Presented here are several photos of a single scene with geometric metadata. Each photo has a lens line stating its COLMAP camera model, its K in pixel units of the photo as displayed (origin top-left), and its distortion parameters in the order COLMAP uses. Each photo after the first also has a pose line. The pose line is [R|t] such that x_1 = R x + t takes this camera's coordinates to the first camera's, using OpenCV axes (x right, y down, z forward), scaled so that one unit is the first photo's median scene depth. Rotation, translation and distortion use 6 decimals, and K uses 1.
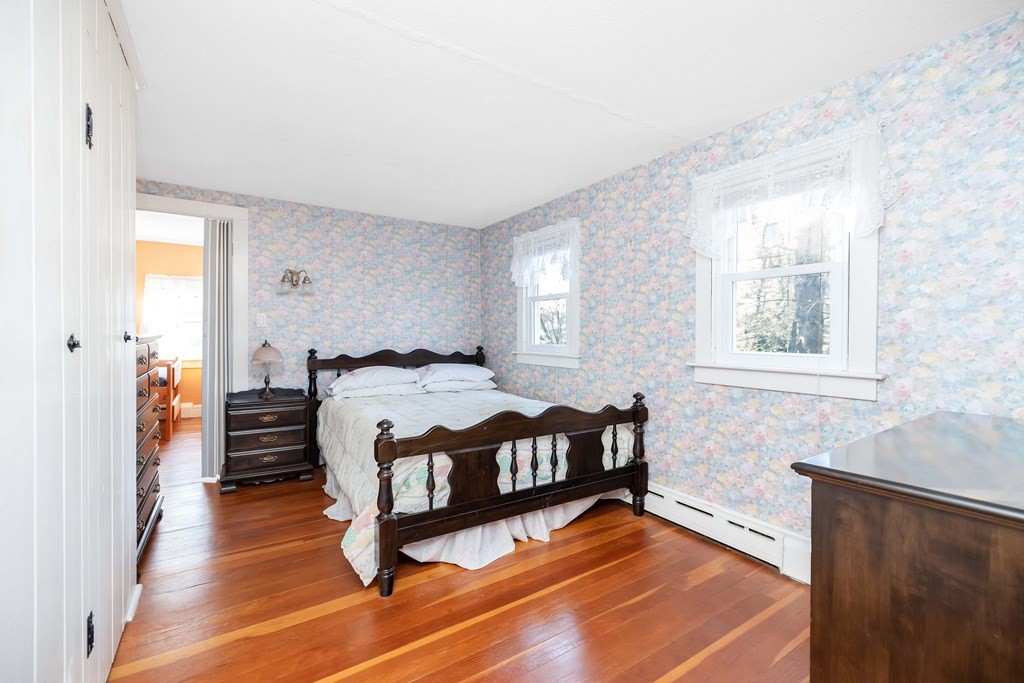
lens RADIAL K [[442.8, 0, 510.4], [0, 442.8, 329.1], [0, 0, 1]] dist [0.001320, 0.000198]
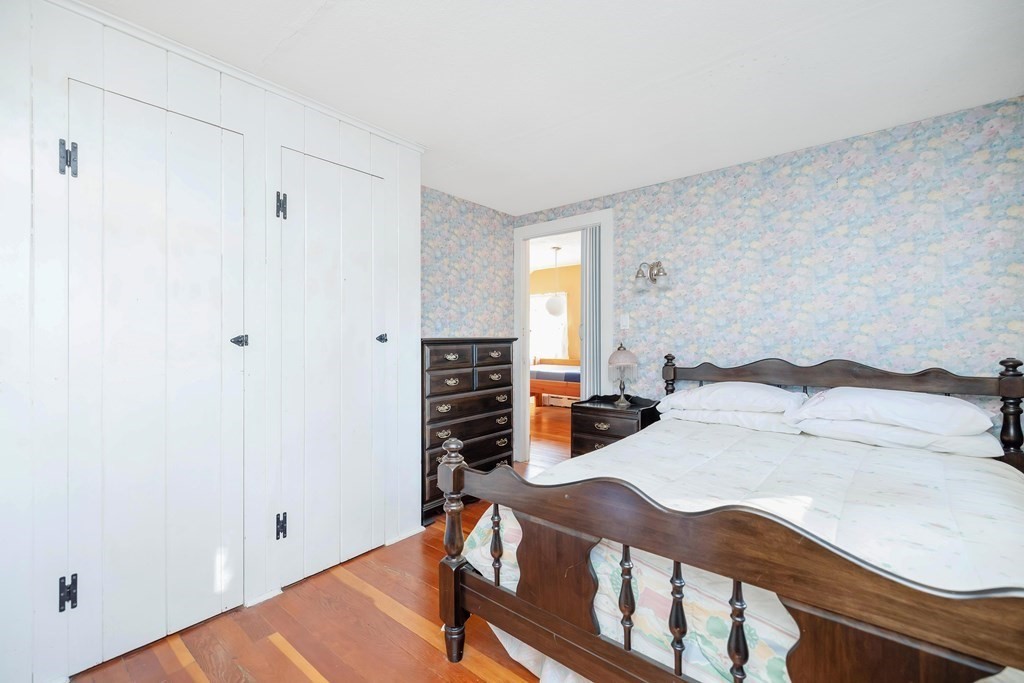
lens RADIAL K [[461.8, 0, 512.0], [0, 461.8, 341.5], [0, 0, 1]] dist [-0.000083, -0.000042]
pose [[0.260115, -0.003317, -0.965572, 0.328443], [0.015231, 0.999884, 0.000669, 0.017018], [0.965457, -0.014881, 0.260136, 0.525382]]
